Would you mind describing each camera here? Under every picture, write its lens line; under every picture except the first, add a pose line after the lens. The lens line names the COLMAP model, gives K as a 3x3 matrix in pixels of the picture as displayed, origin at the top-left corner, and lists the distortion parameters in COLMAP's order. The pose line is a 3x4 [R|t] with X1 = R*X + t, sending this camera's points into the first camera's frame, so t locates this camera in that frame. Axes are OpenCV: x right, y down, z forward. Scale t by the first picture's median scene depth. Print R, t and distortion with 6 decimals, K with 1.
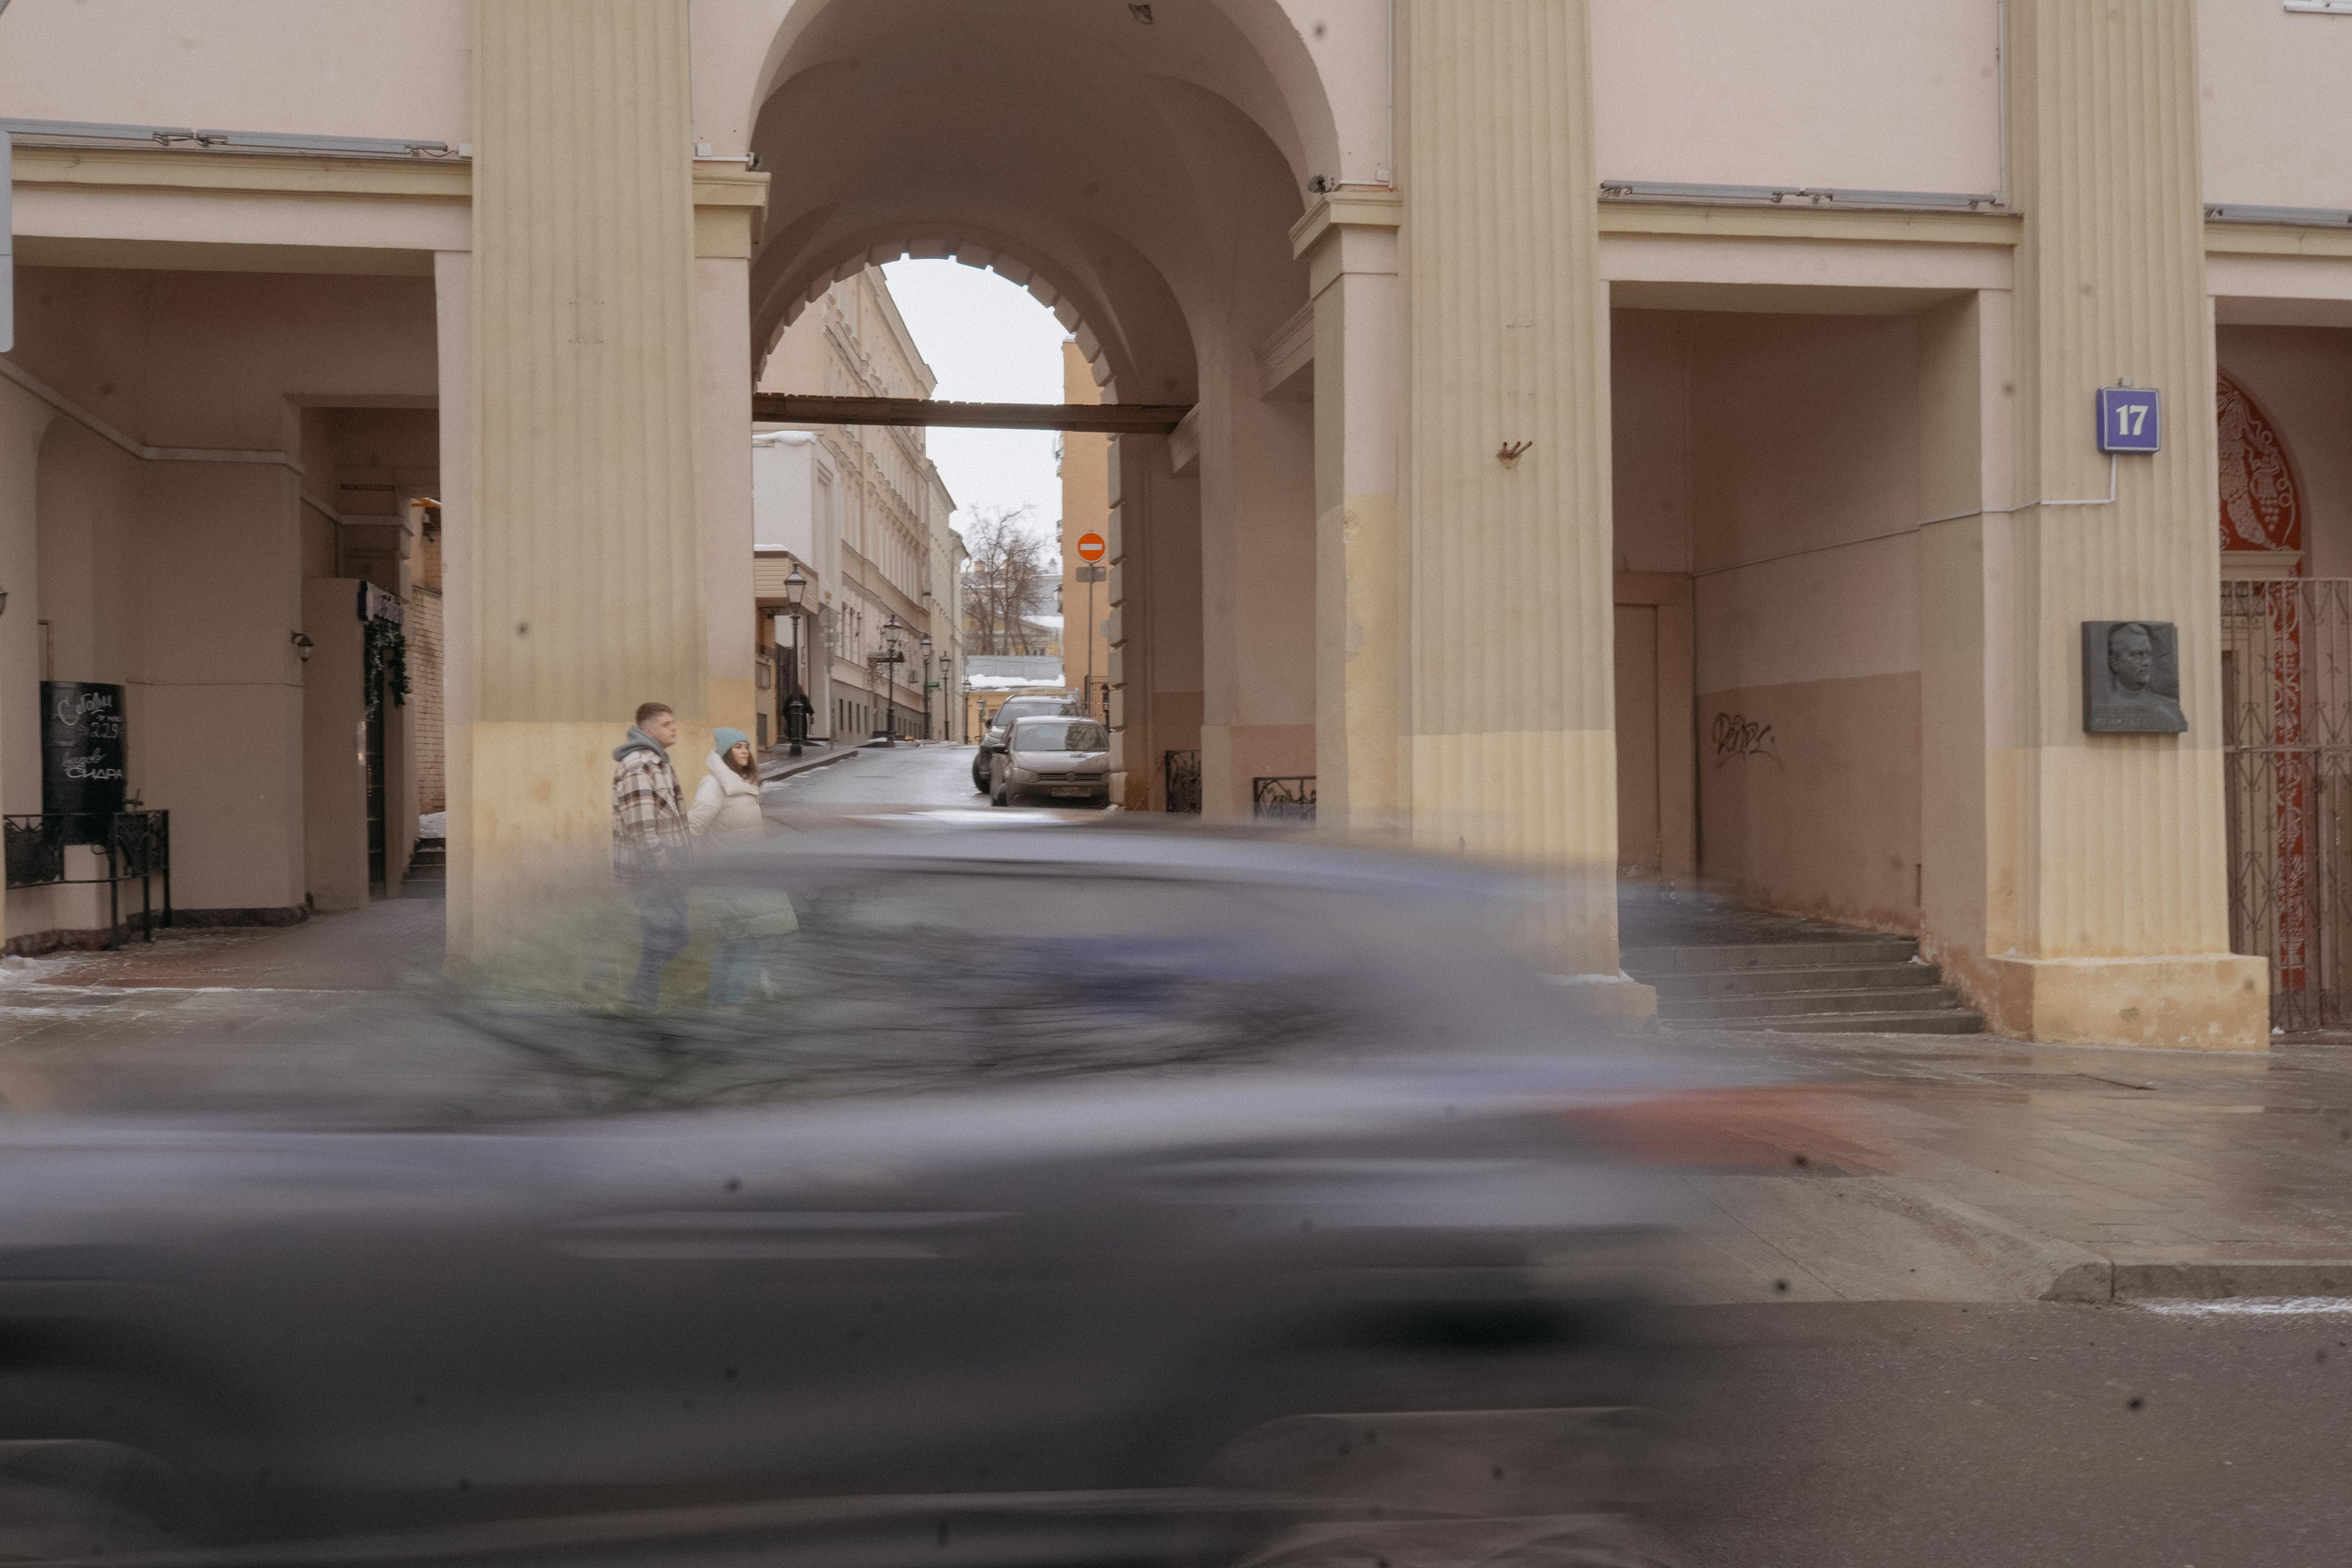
lens RADIAL K [[2328.4, 0, 1169.5], [0, 2328.4, 754.6], [0, 0, 1]] dist [-0.009466, 0.003495]
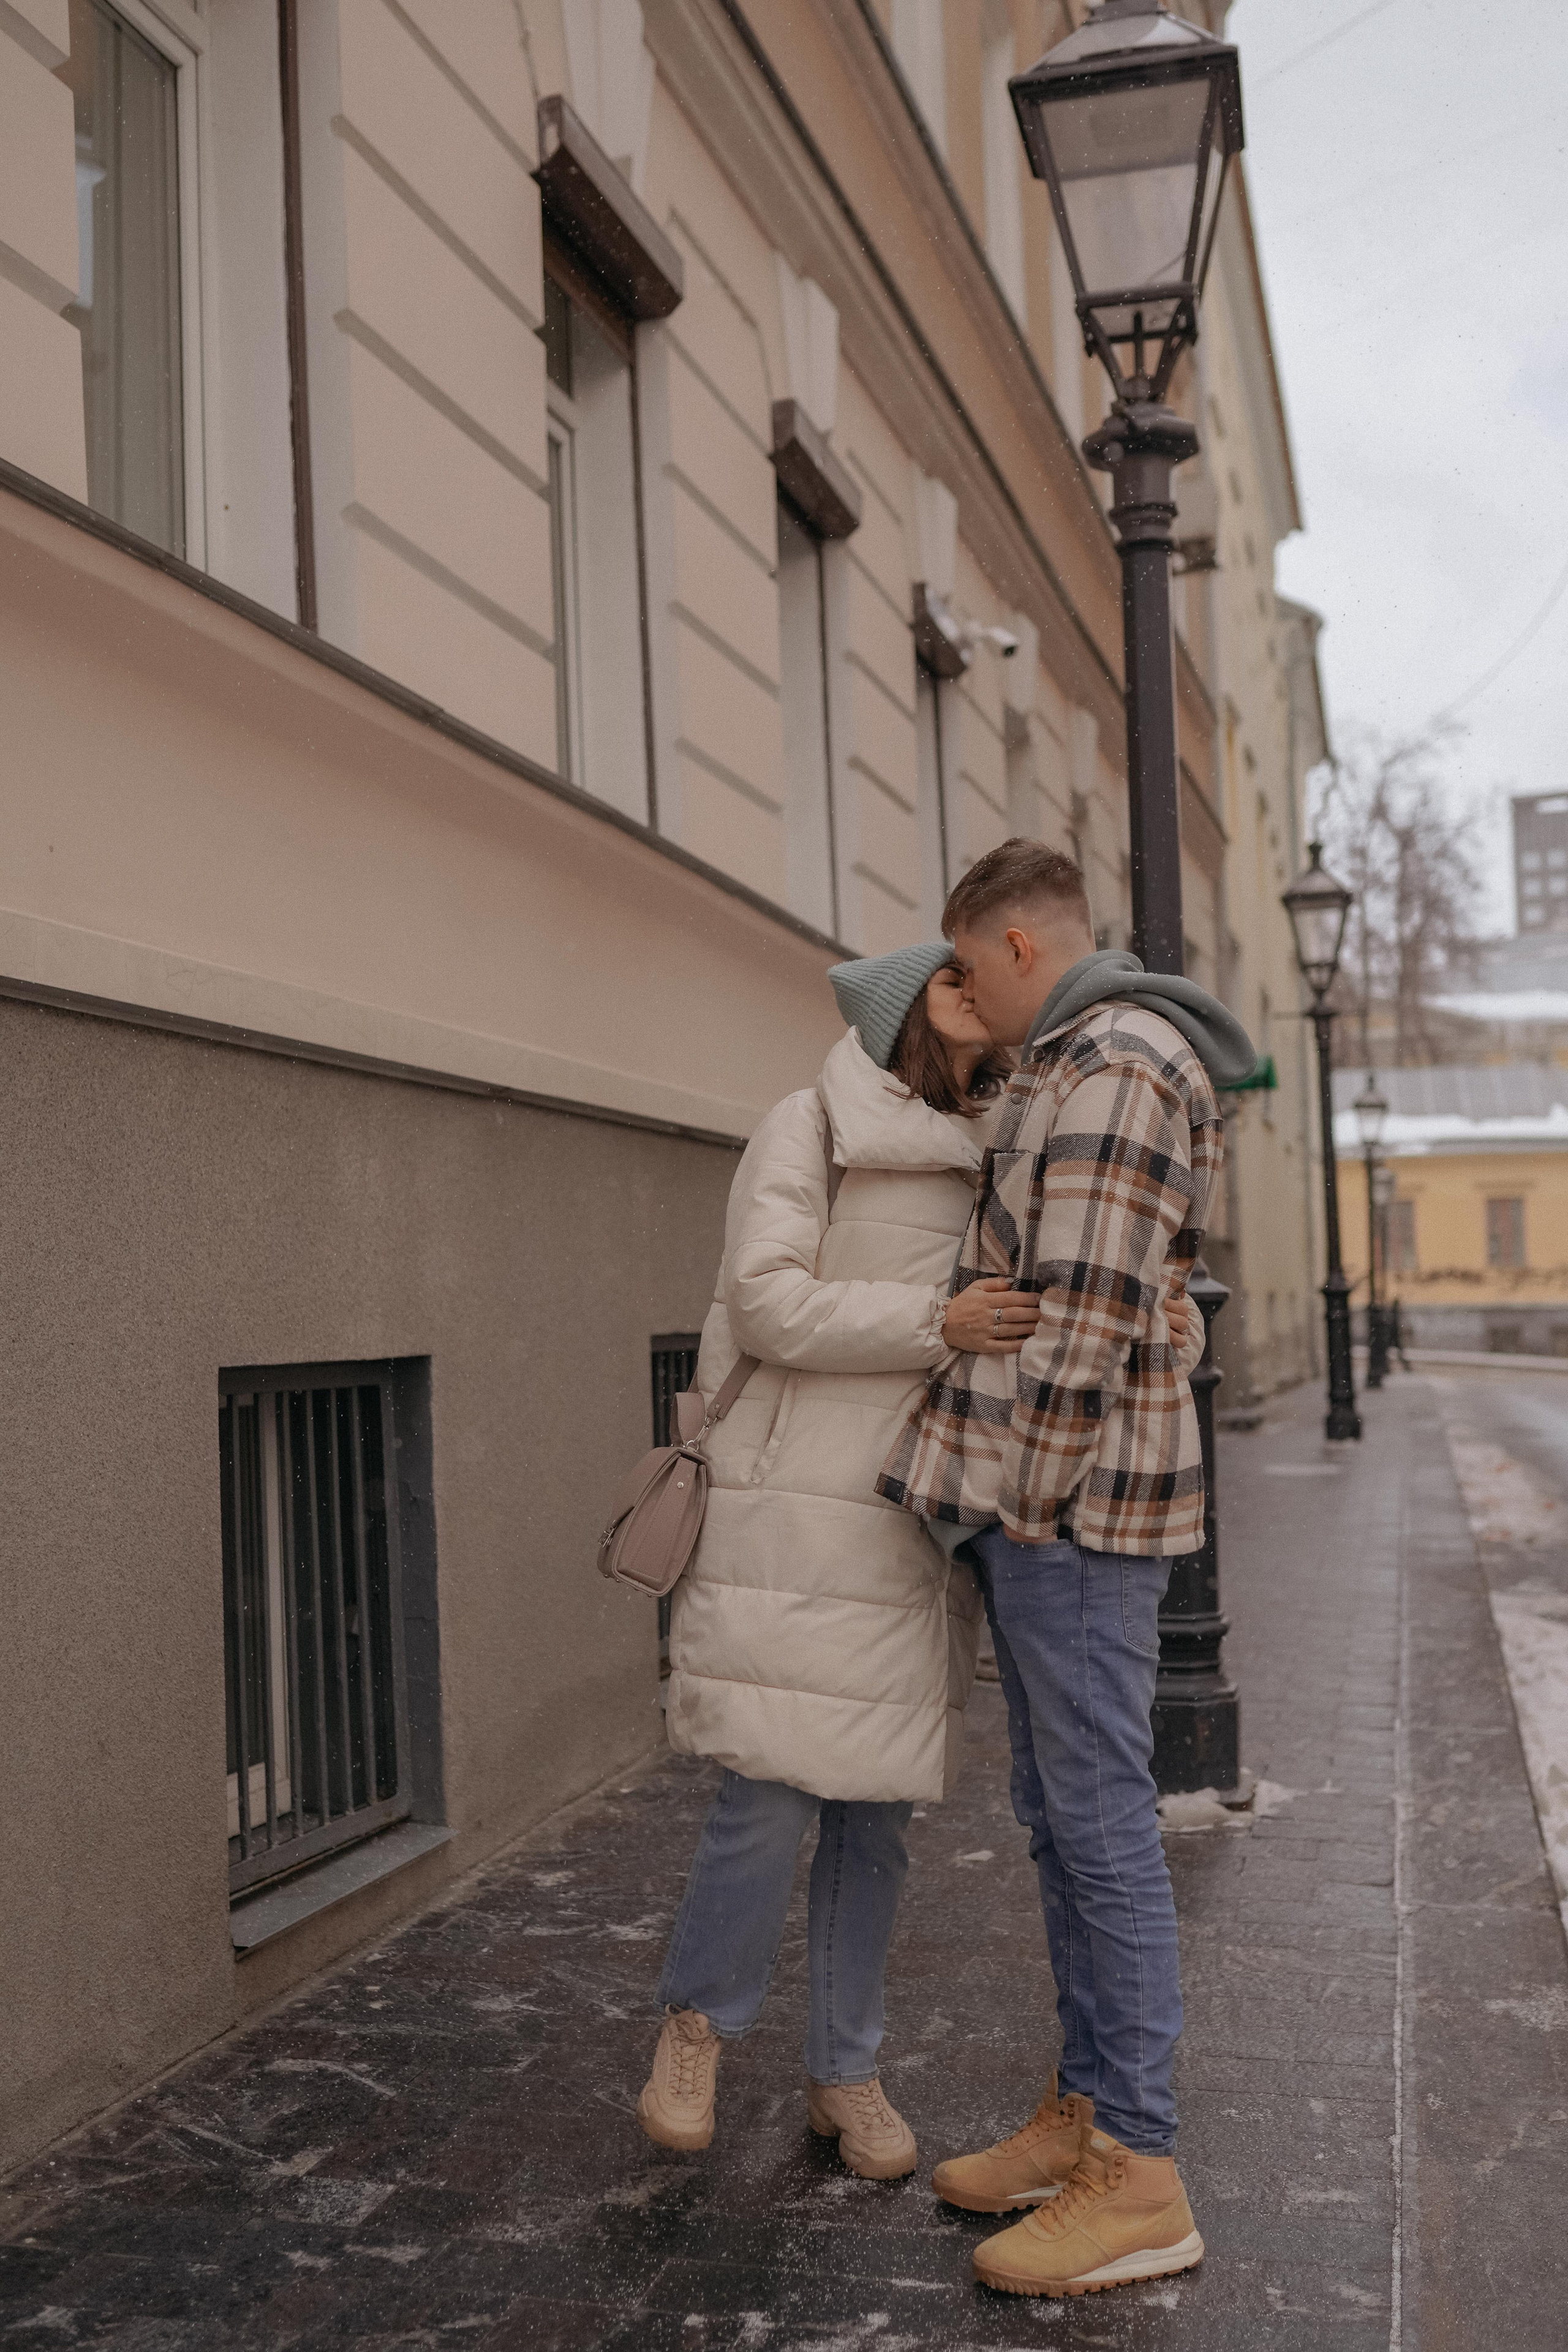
lens RADIAL K [[2328.6, 0, 784.0], [0, 2328.6, 1176.0], [0, 0, 1]] dist [-0.009466, 0.003495]
pose [[0.957960, -0.029633, -0.285368, -0.059525], [0.022018, 0.999312, -0.029857, -0.014762], [0.286056, 0.022319, 0.957953, 0.577212]]
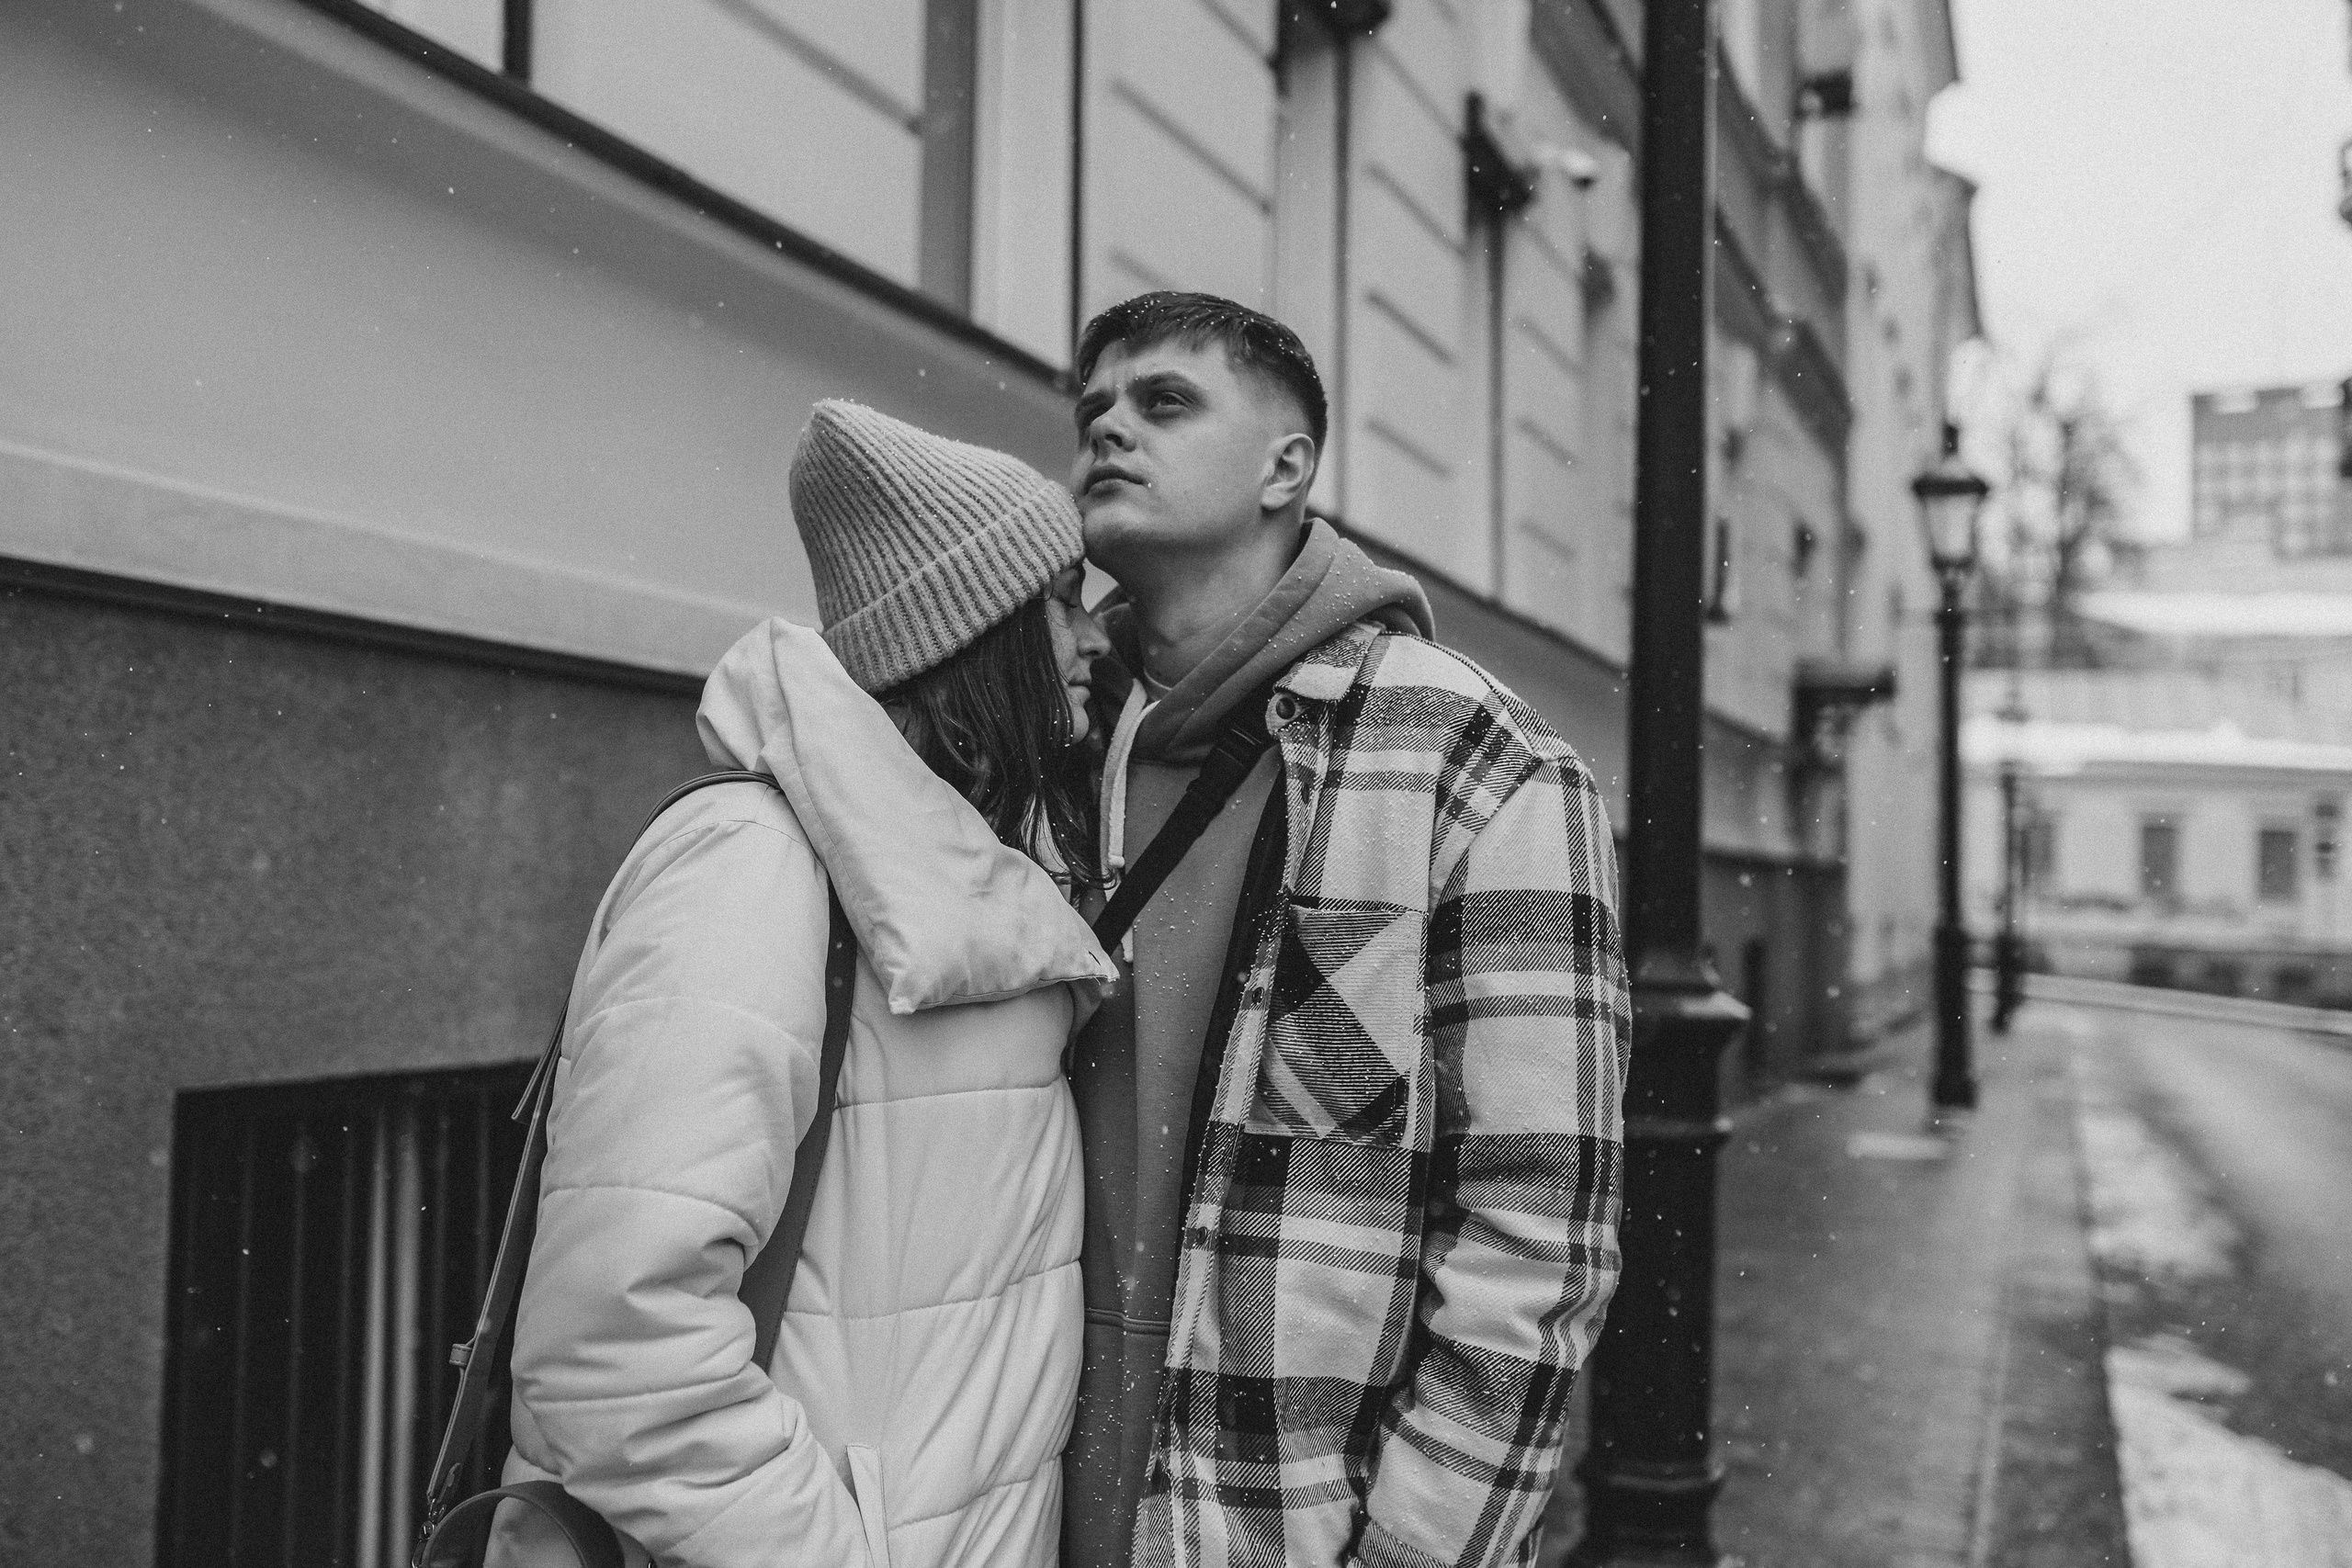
lens RADIAL K [[2328.4, 0, 1169.5], [0, 2328.4, 754.6], [0, 0, 1]] dist [-0.009466, 0.003495]
pose [[0.923752, 0.014269, -0.382726, -0.059164], [-0.026433, 0.999298, -0.026541, -0.016830], [0.382079, 0.034634, 0.923480, 0.595588]]
